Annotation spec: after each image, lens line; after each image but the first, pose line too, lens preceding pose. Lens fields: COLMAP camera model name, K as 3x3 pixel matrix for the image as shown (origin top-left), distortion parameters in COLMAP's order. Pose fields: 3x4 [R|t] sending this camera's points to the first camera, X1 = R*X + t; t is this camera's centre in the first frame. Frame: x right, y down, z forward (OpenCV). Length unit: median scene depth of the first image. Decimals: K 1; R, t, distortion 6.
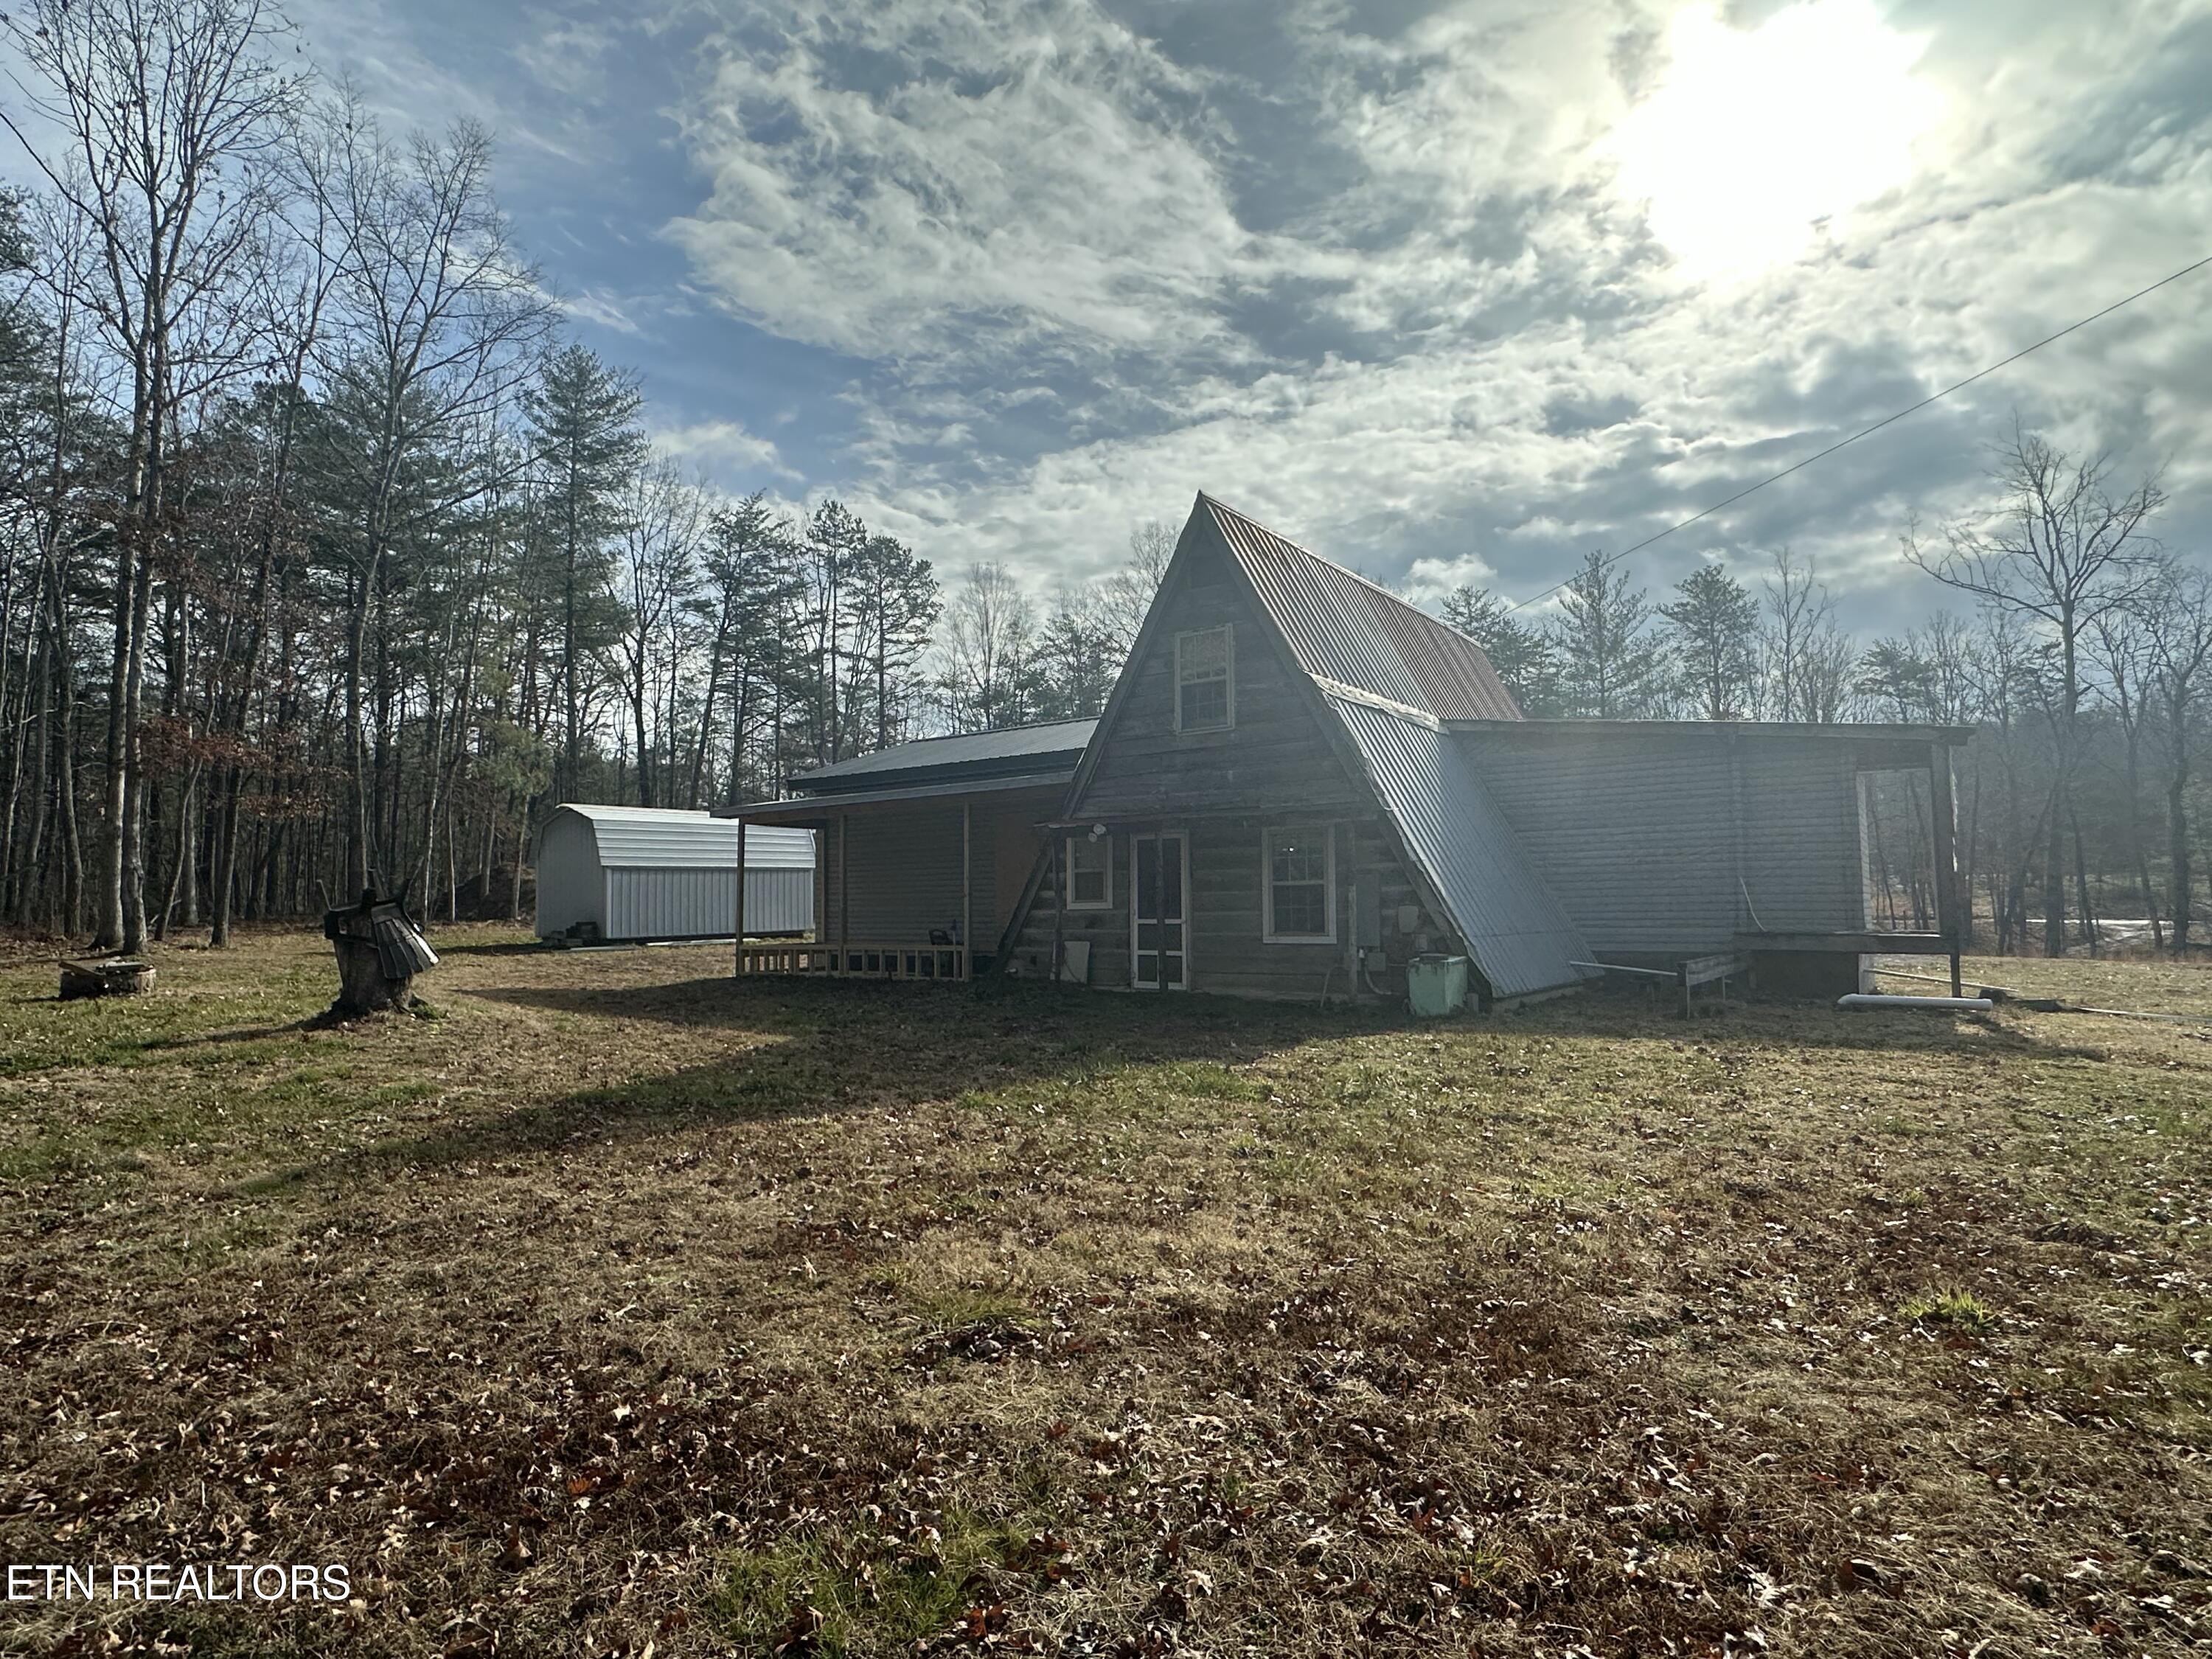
lens RADIAL K [[1142.7, 0, 1106.0], [0, 1142.7, 829.5], [0, 0, 1]] dist [-0.002597, 0.001165]
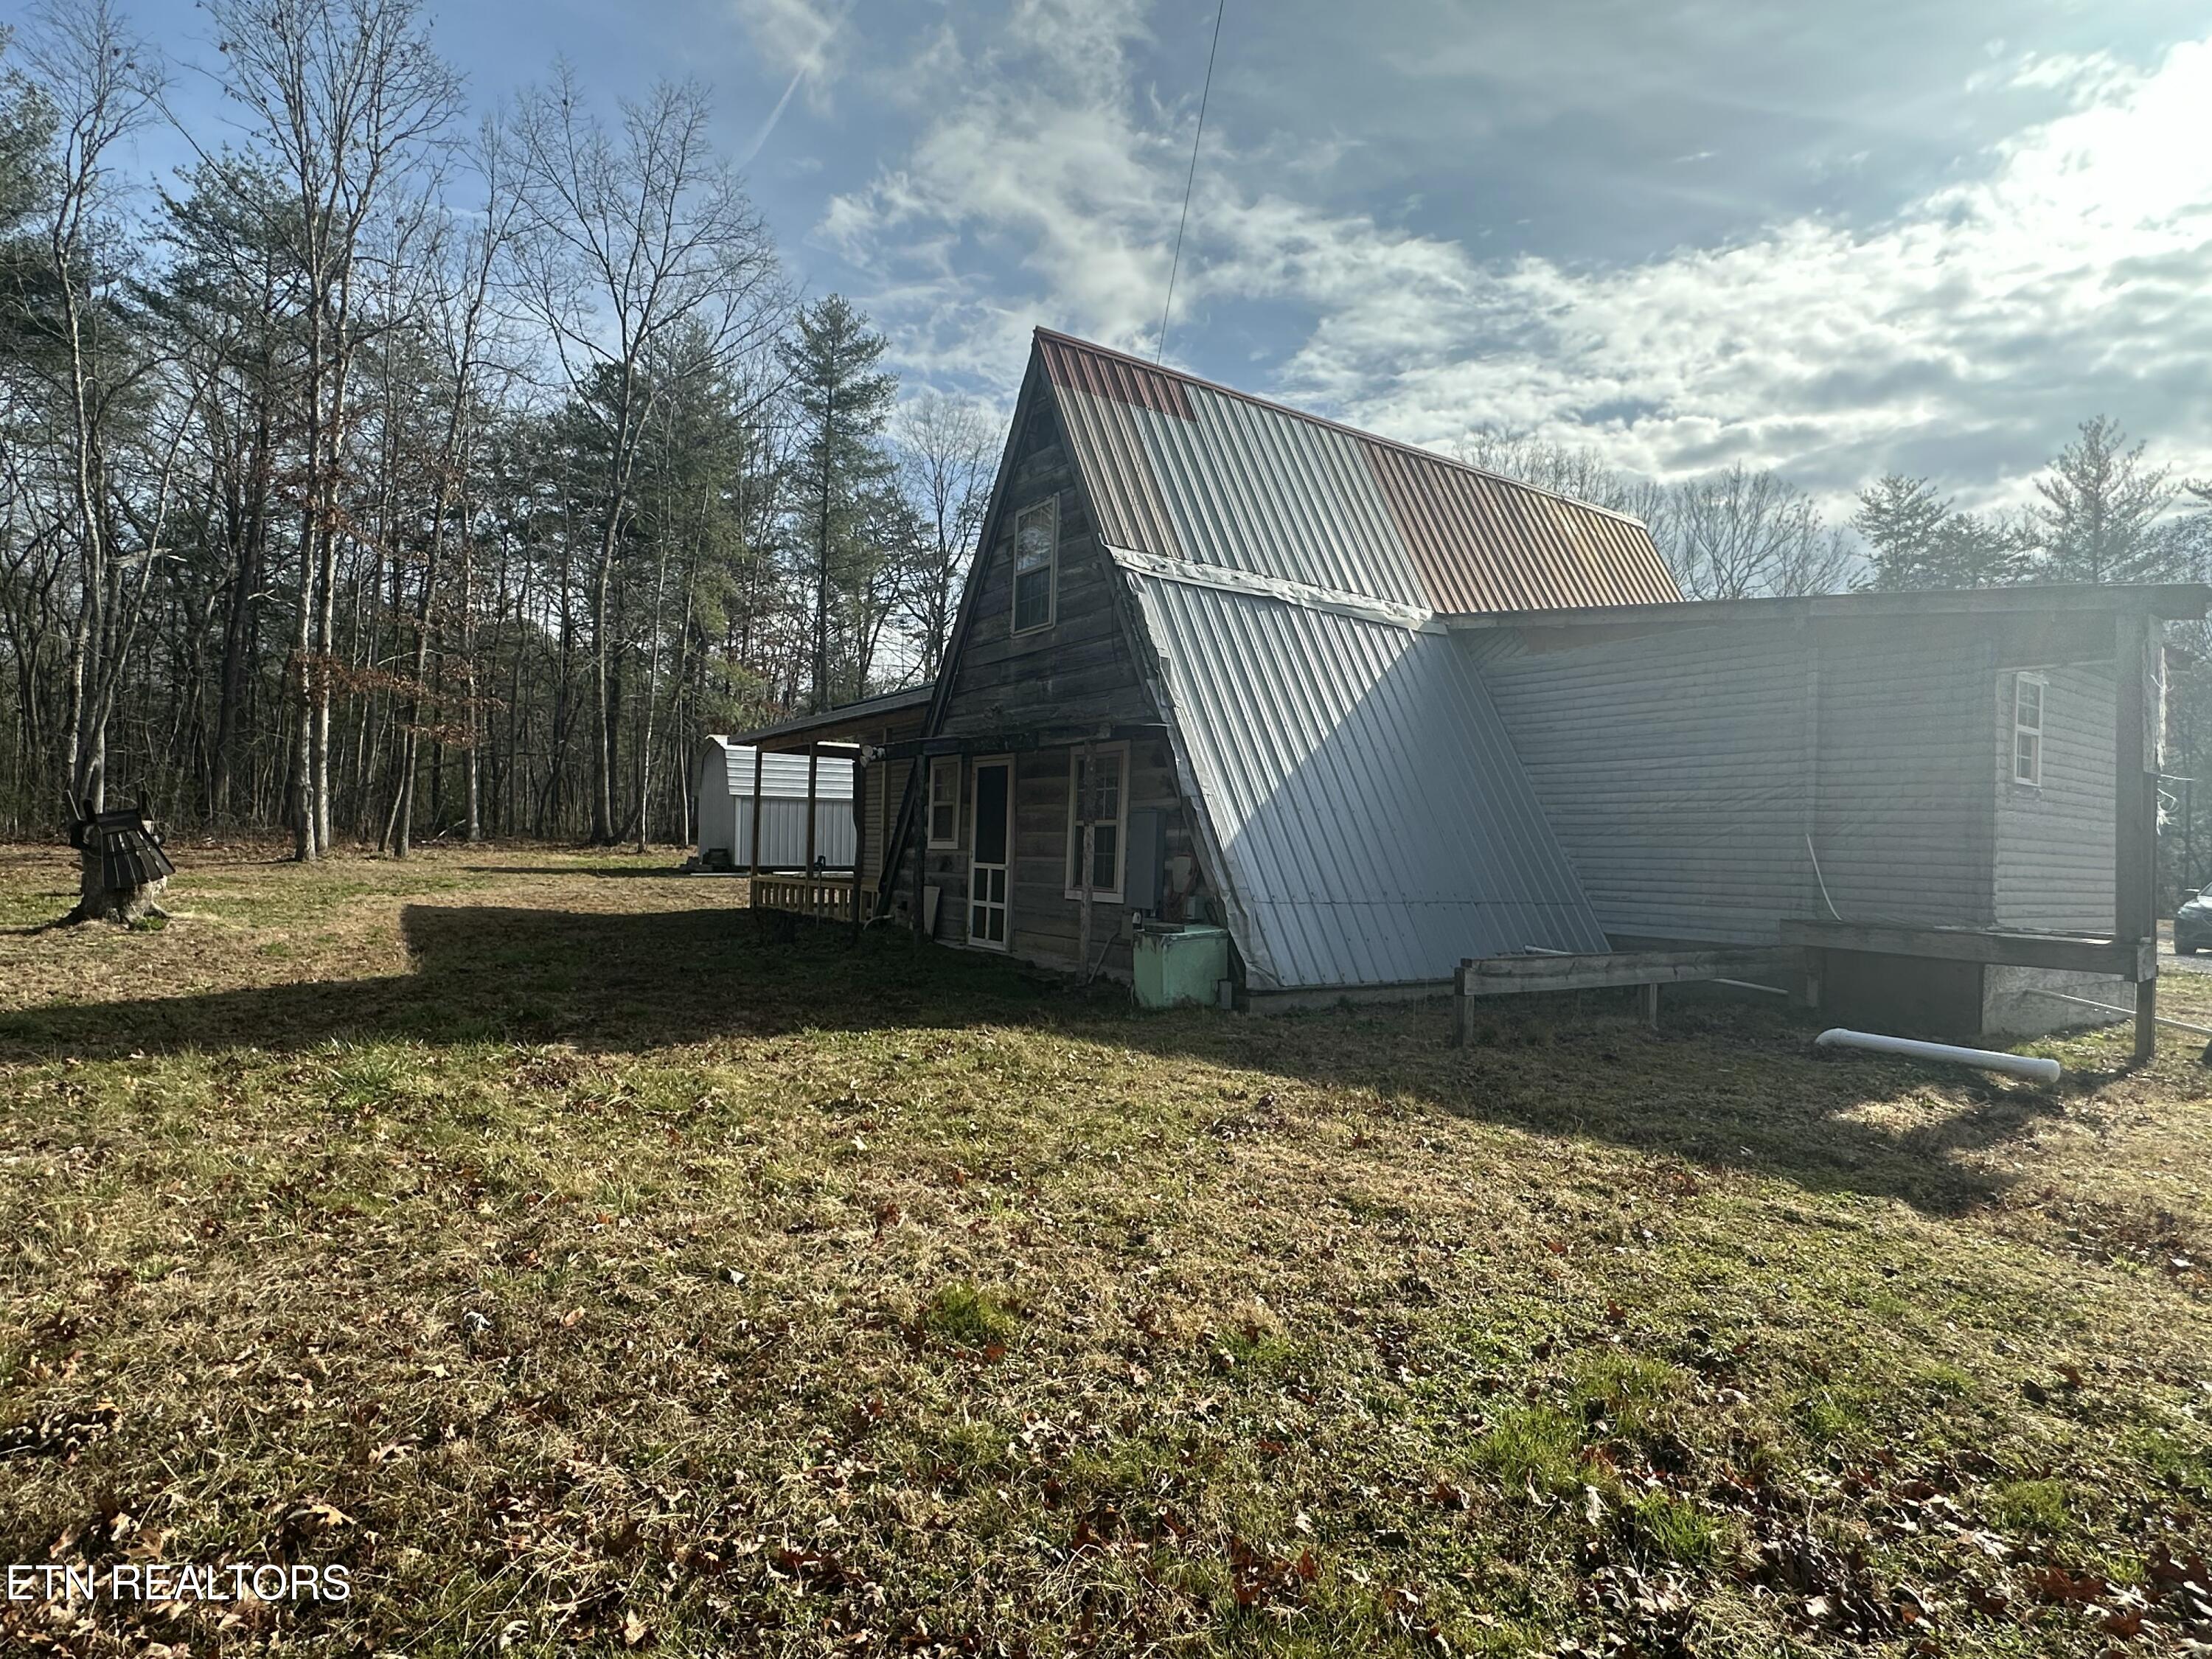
lens RADIAL K [[1164.0, 0, 1105.6], [0, 1164.0, 804.4], [0, 0, 1]] dist [0.001791, 0.000720]
pose [[0.943501, 0.022776, -0.330585, 0.265214], [-0.014107, 0.999491, 0.028600, 0.007242], [0.331069, -0.022320, 0.943343, 0.159110]]
